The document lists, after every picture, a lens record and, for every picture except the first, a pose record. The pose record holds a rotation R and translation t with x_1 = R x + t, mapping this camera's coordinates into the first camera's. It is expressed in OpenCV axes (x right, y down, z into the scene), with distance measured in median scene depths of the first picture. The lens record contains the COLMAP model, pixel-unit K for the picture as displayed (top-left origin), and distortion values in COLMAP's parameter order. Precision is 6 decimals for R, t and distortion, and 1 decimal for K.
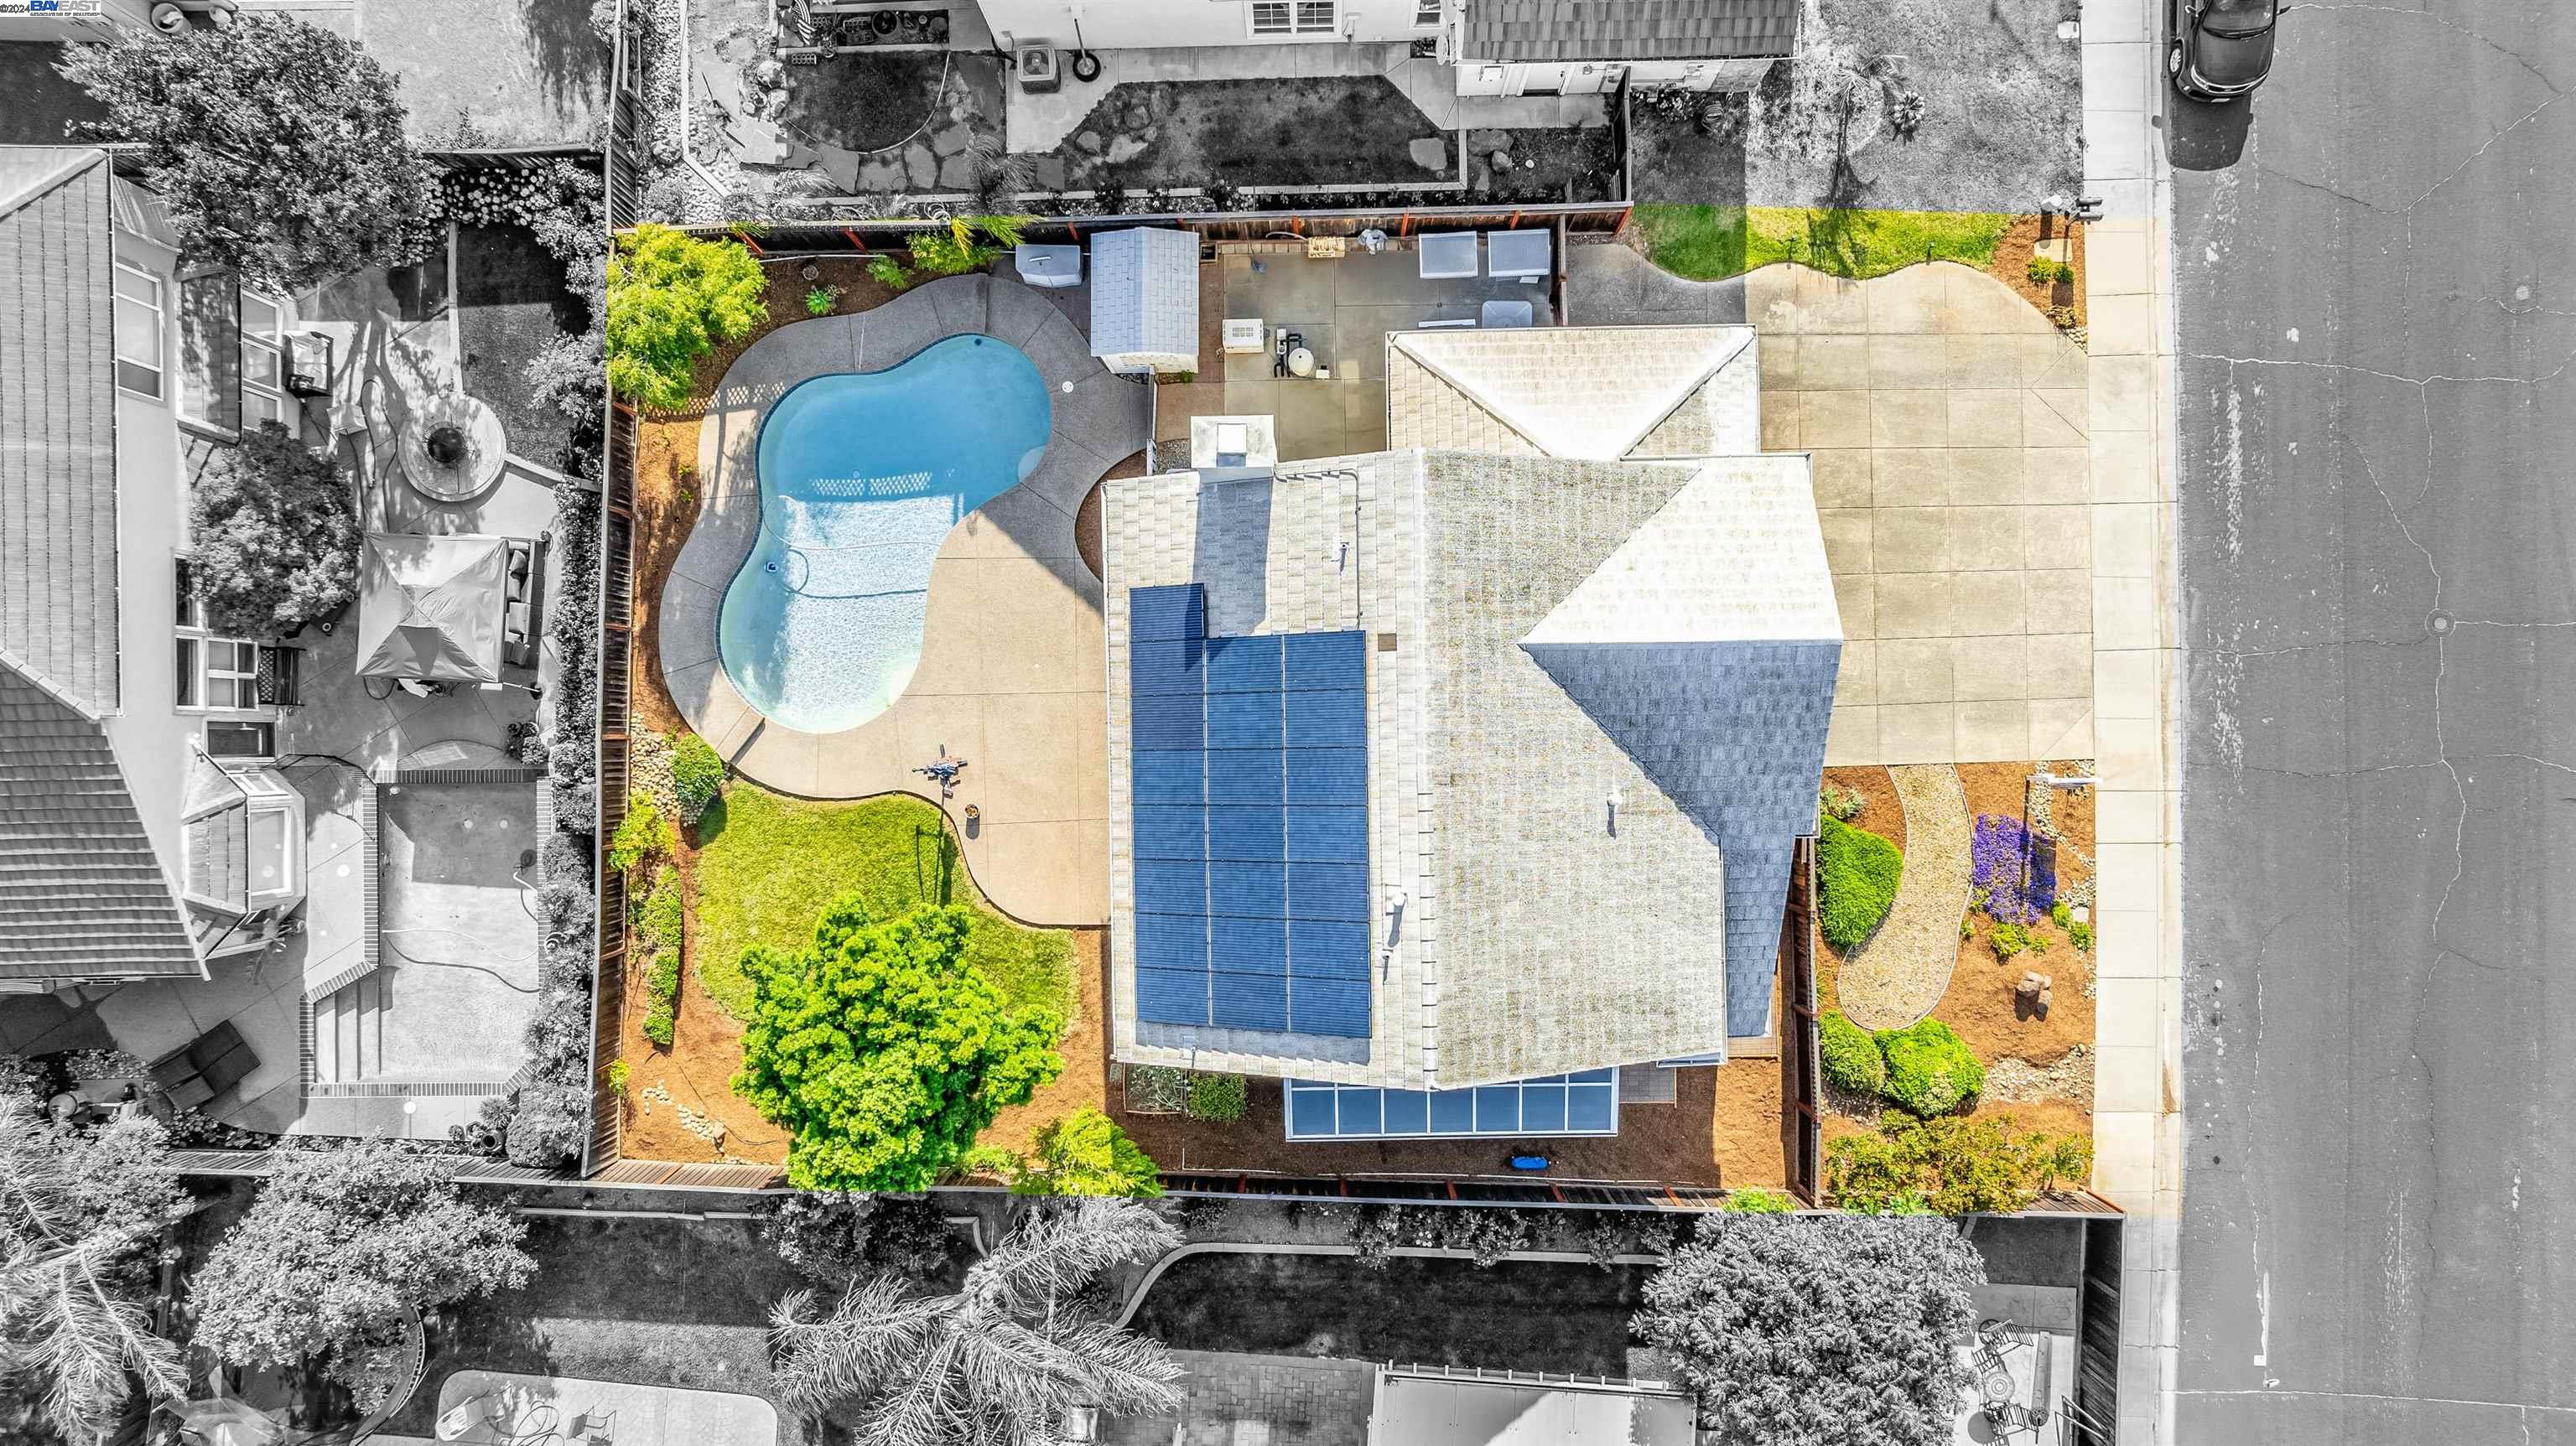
lens RADIAL K [[1821.3, 0, 1288.0], [0, 1821.3, 723.0], [0, 0, 1]] dist [-0.032304, 0.059420]
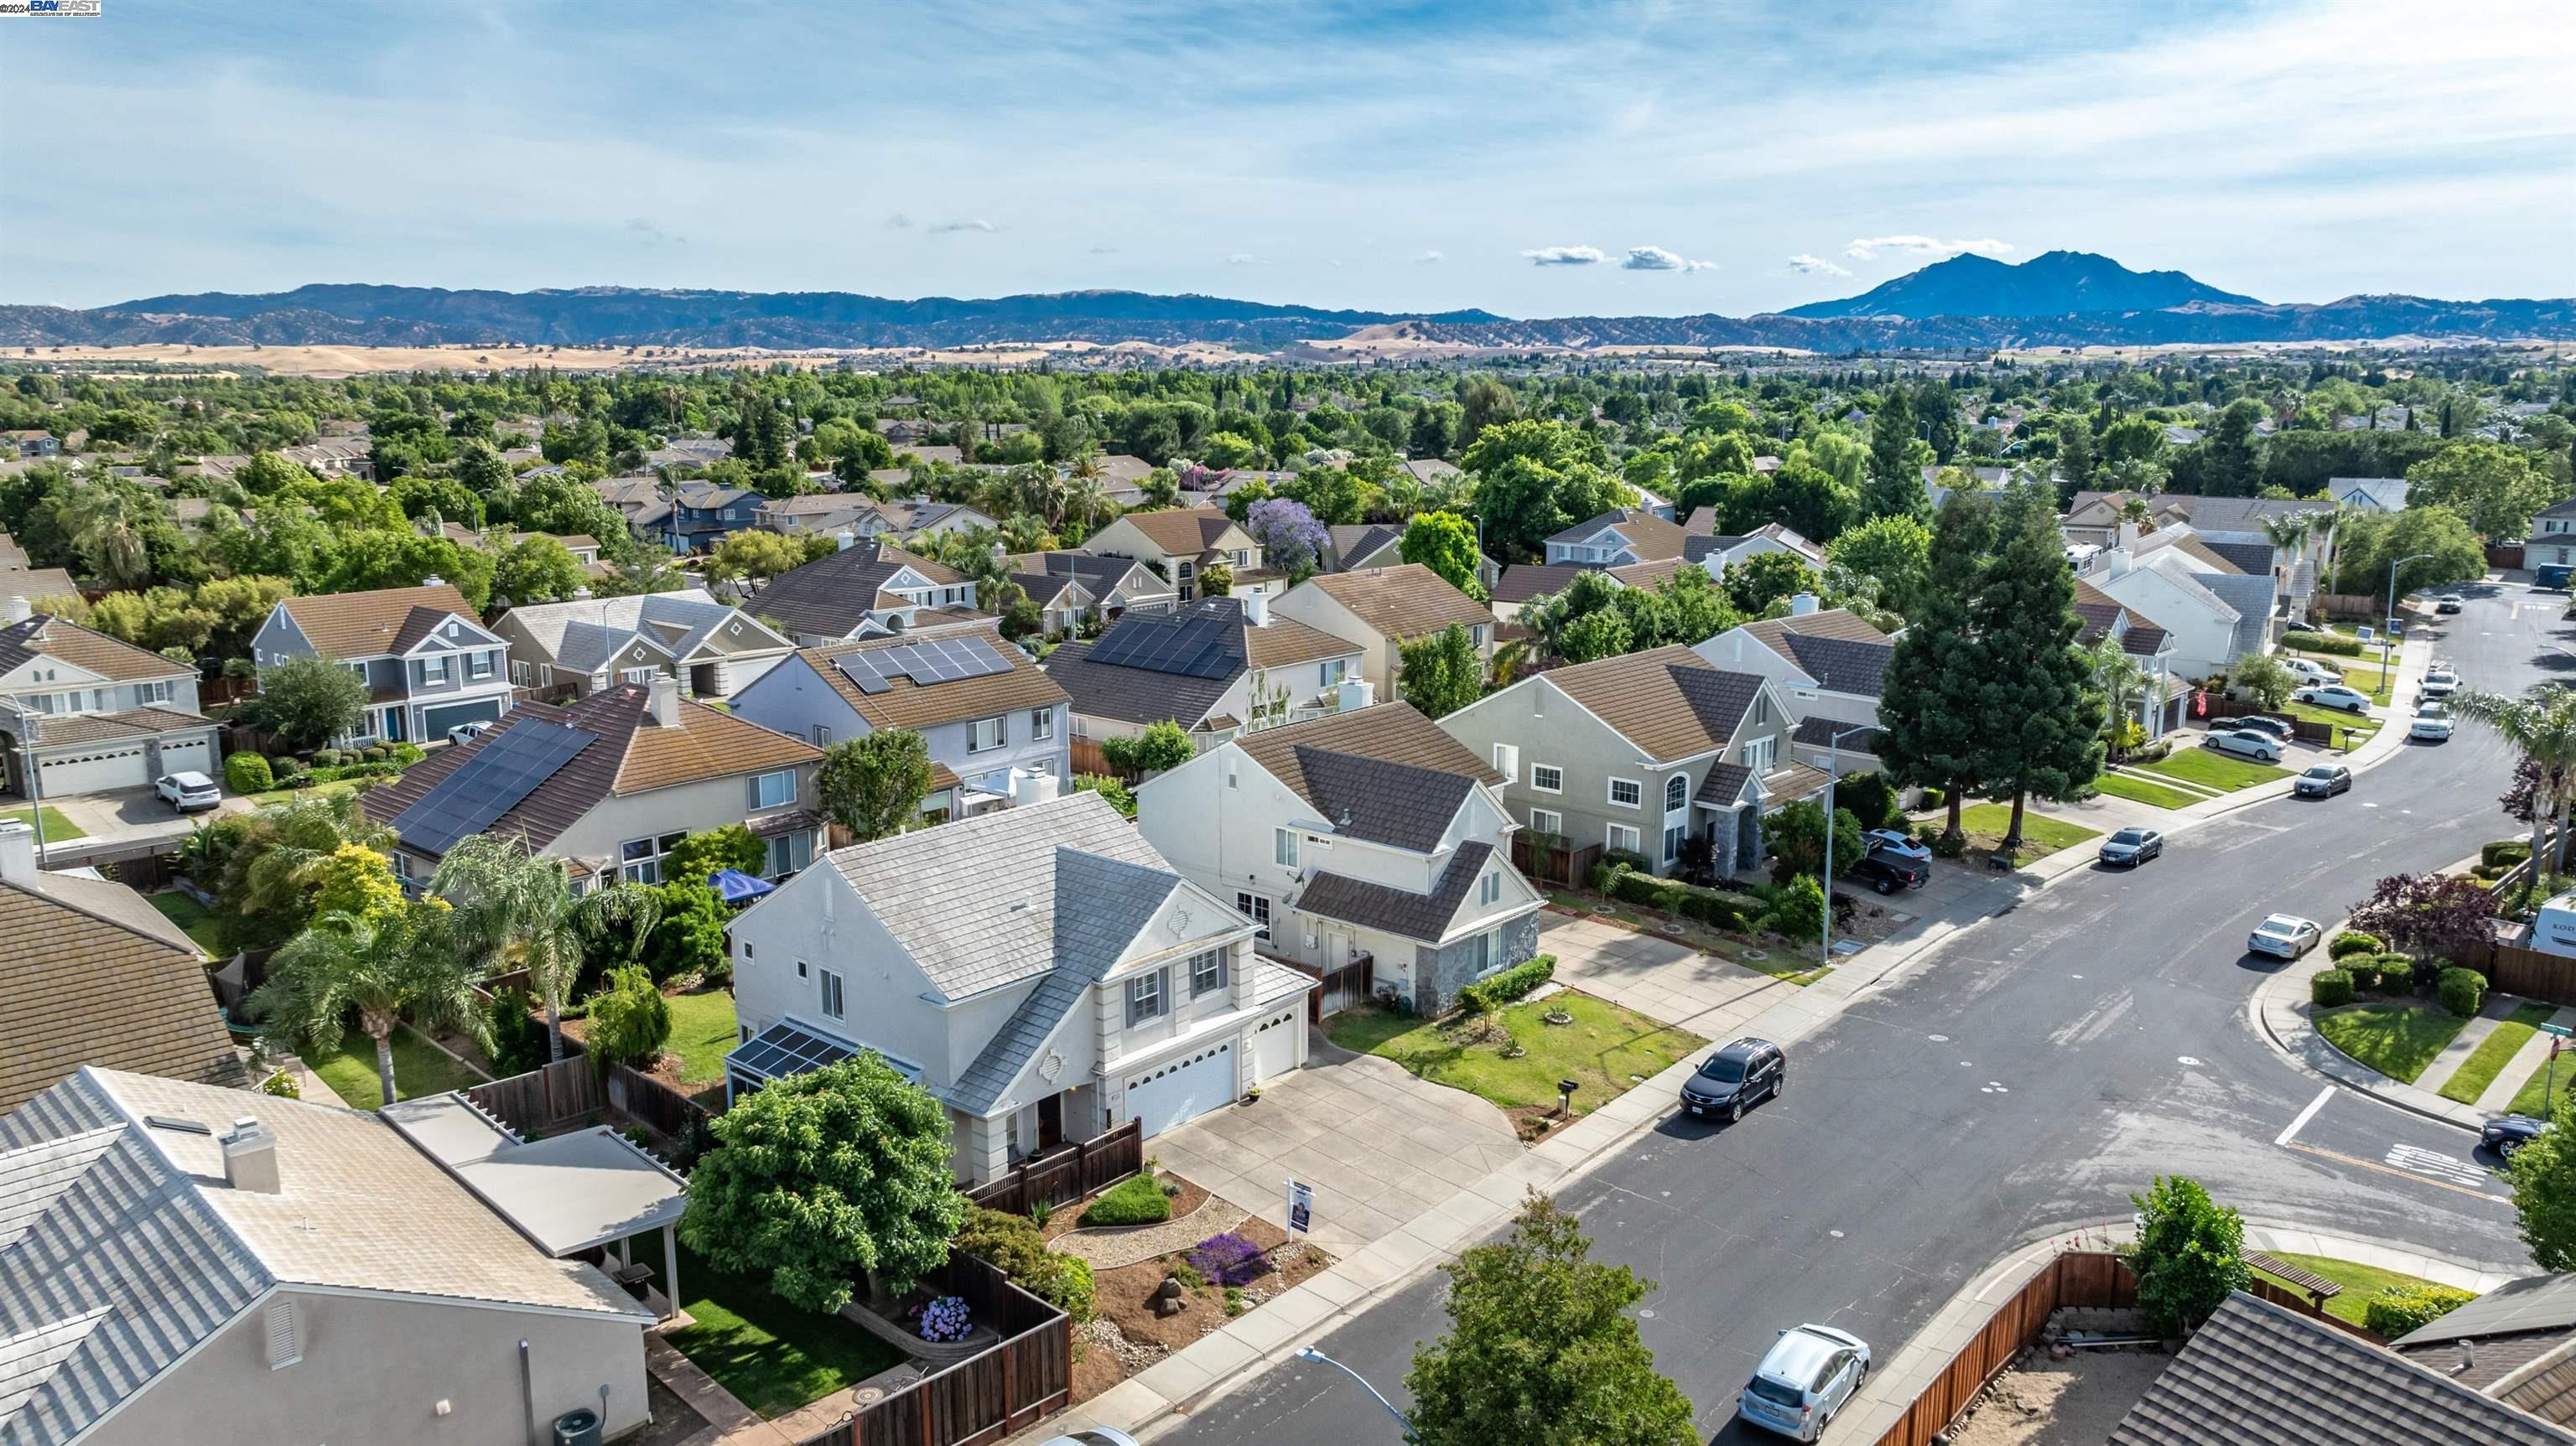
lens RADIAL K [[1821.3, 0, 1288.0], [0, 1821.3, 723.0], [0, 0, 1]] dist [-0.032304, 0.059420]
pose [[0.745872, 0.132450, -0.652788, 1.170456], [-0.666087, 0.150798, -0.730471, 0.885987], [0.001689, 0.979651, 0.200699, 0.399653]]
